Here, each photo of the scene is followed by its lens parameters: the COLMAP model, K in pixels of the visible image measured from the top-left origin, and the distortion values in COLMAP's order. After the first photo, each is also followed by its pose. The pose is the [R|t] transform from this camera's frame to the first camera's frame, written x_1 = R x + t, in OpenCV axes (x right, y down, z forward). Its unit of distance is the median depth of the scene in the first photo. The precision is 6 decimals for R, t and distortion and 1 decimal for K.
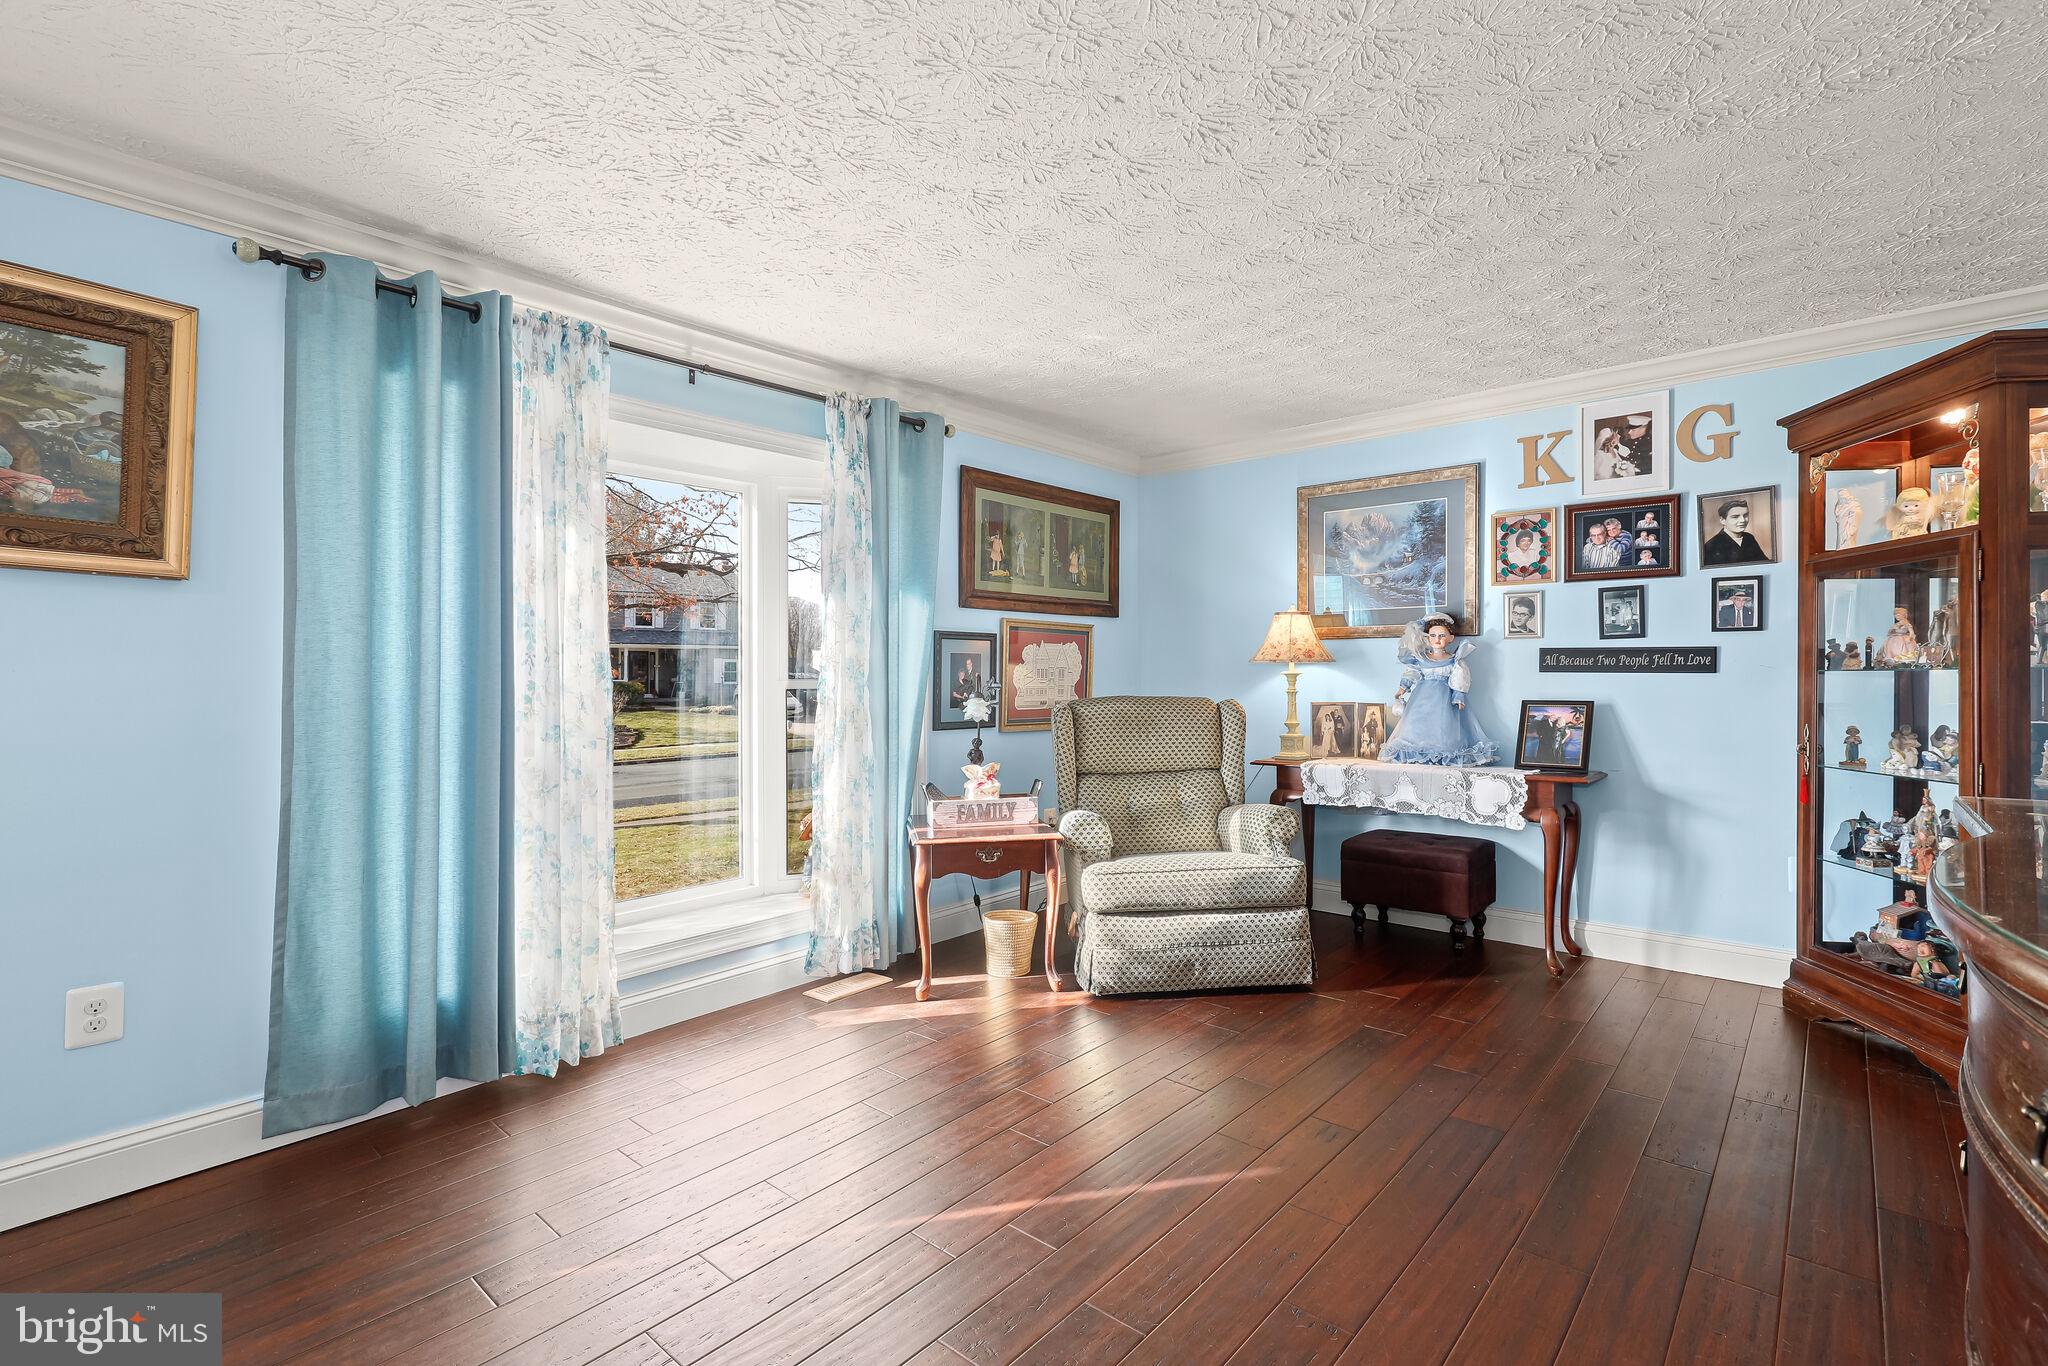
lens RADIAL K [[927.7, 0, 1024.5], [0, 927.7, 693.8], [0, 0, 1]] dist [0.000076, 0.000756]
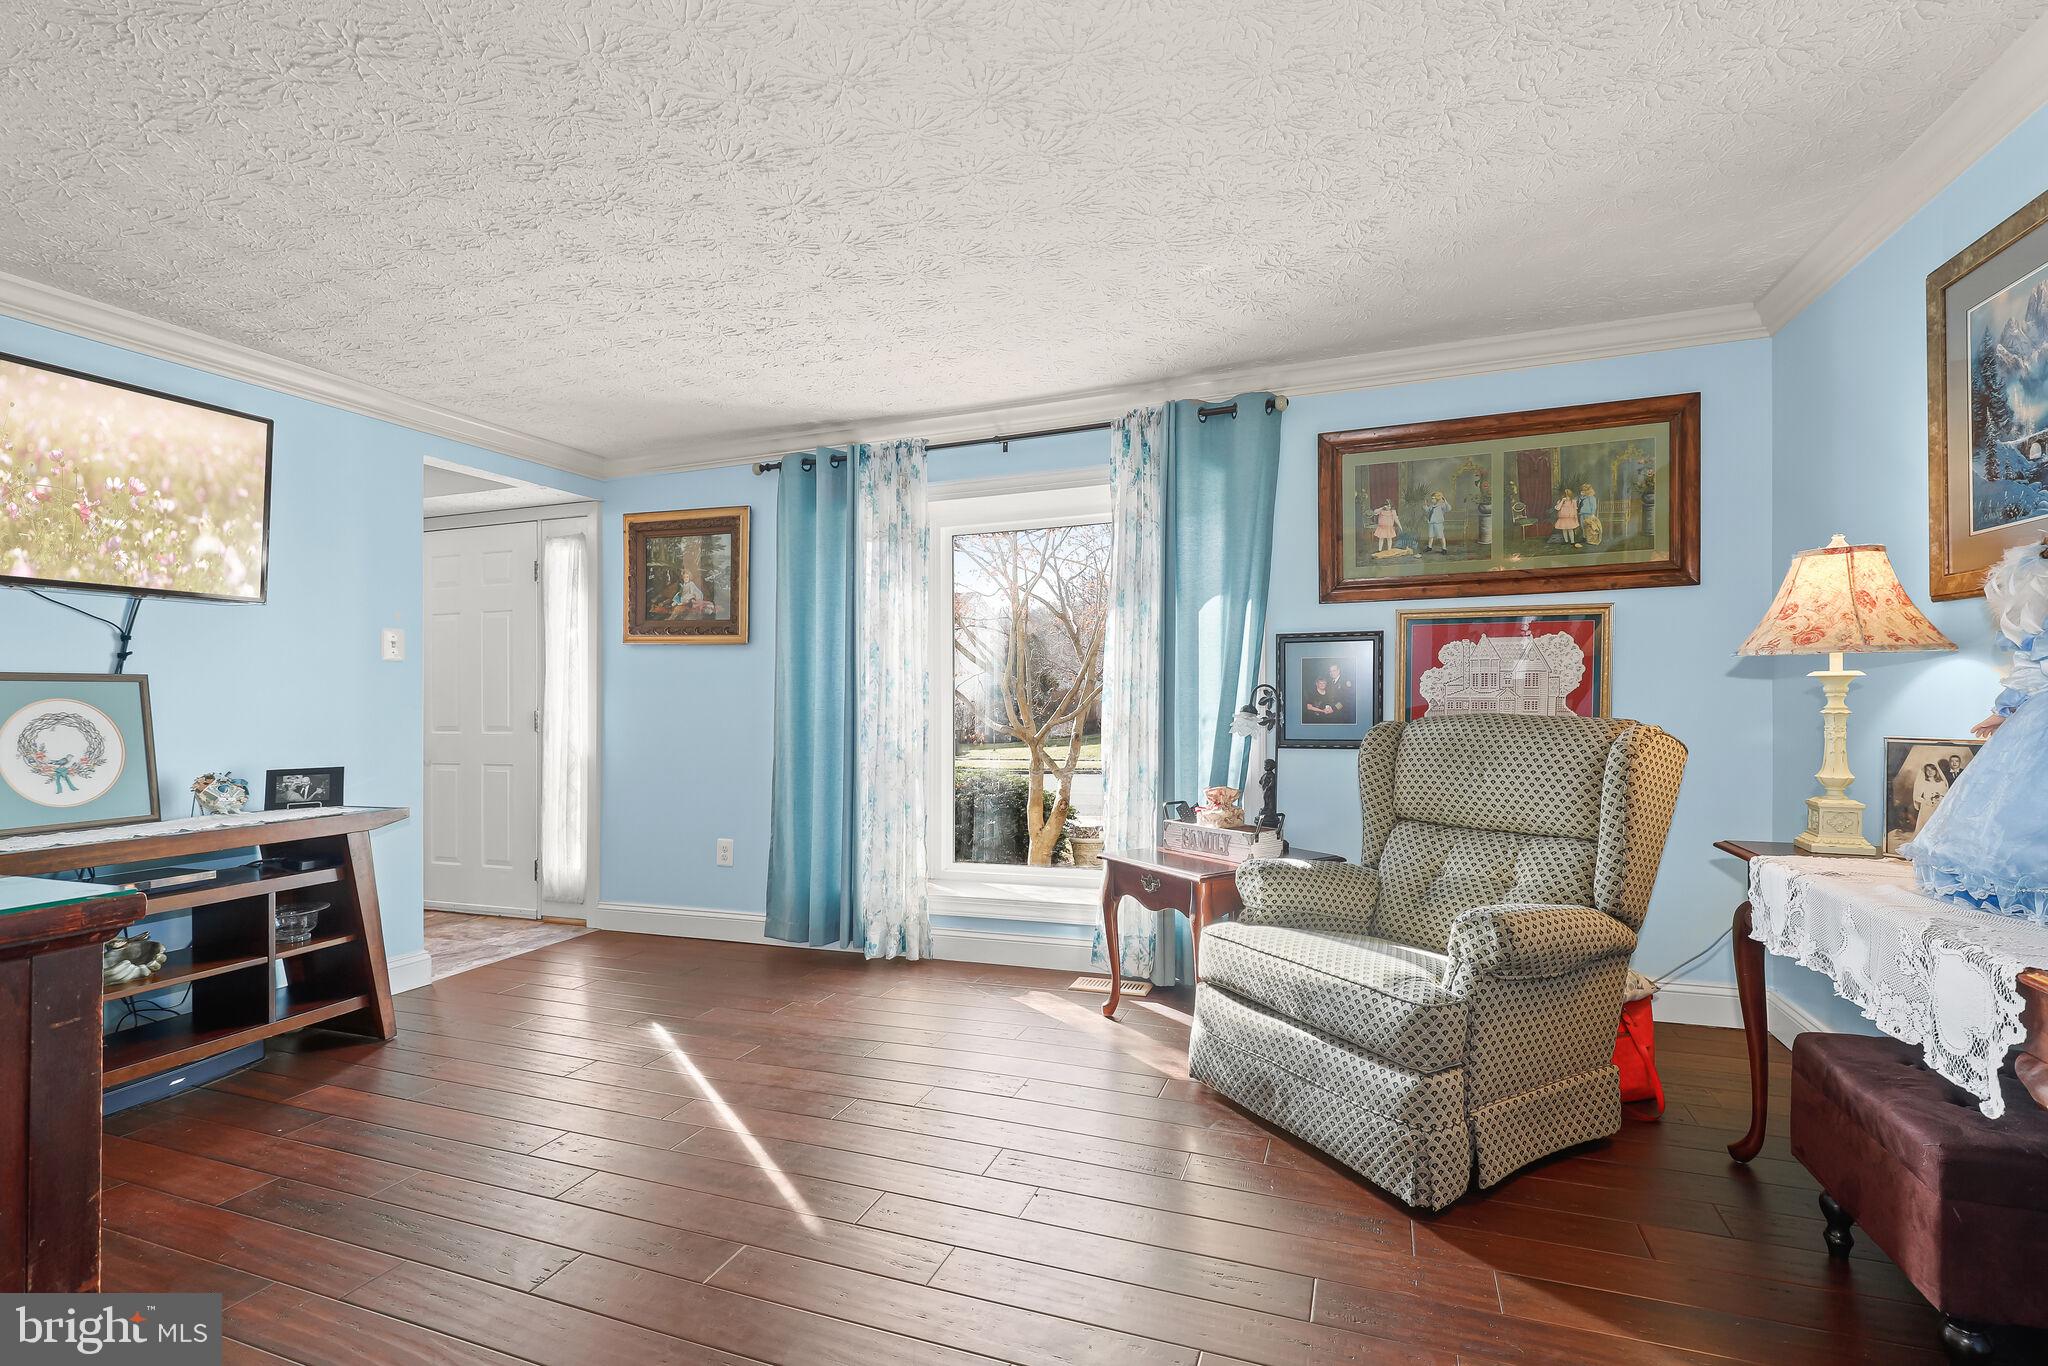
lens RADIAL K [[927.7, 0, 1024.5], [0, 927.7, 693.8], [0, 0, 1]] dist [0.000076, 0.000756]
pose [[0.360719, 0.003345, -0.932669, 0.752846], [-0.004939, 0.999986, 0.001677, -0.013859], [0.932662, 0.004001, 0.360730, 0.542742]]
